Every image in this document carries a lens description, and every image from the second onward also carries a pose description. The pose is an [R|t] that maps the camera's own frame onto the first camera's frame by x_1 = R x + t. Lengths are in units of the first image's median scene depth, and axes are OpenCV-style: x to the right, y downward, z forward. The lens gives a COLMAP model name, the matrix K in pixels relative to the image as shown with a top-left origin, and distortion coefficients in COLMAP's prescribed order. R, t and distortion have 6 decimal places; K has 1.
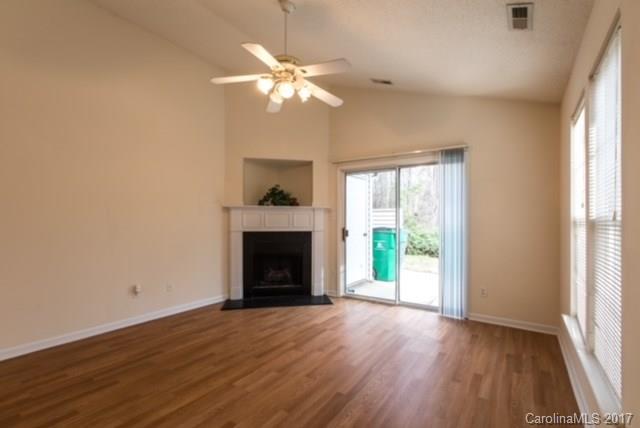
lens RADIAL K [[295.9, 0, 321.6], [0, 295.9, 218.7], [0, 0, 1]] dist [-0.001863, -0.000077]
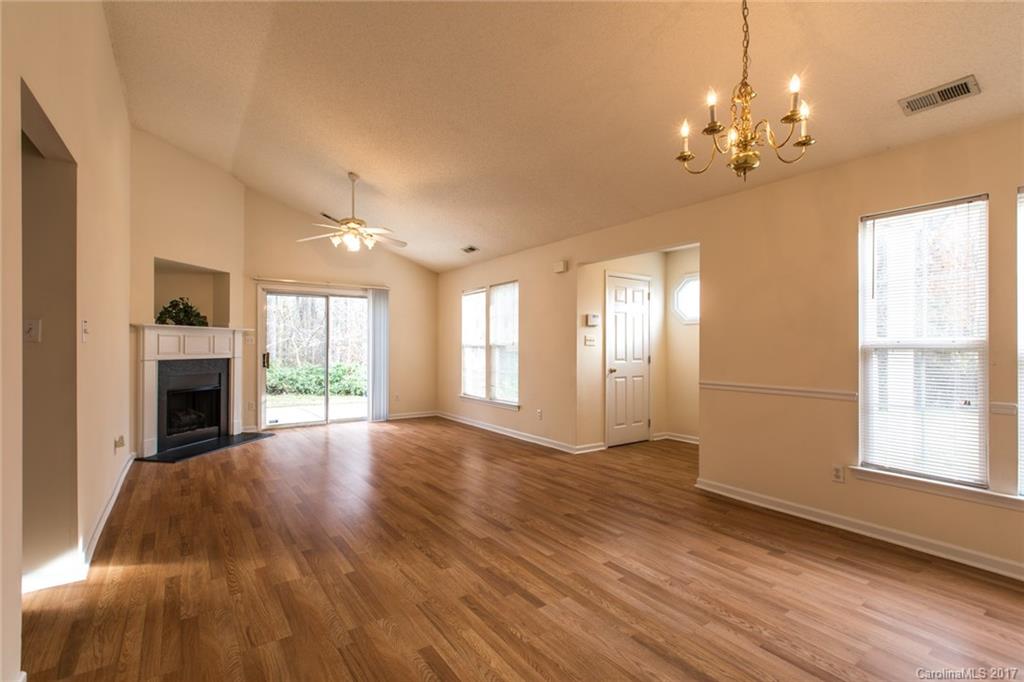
lens RADIAL K [[473.4, 0, 510.7], [0, 473.4, 342.4], [0, 0, 1]] dist [-0.001863, -0.000077]
pose [[0.356510, 0.005433, 0.934276, -1.003091], [-0.004849, 0.999980, -0.003965, -0.000008], [-0.934279, -0.003116, 0.356530, -0.206469]]
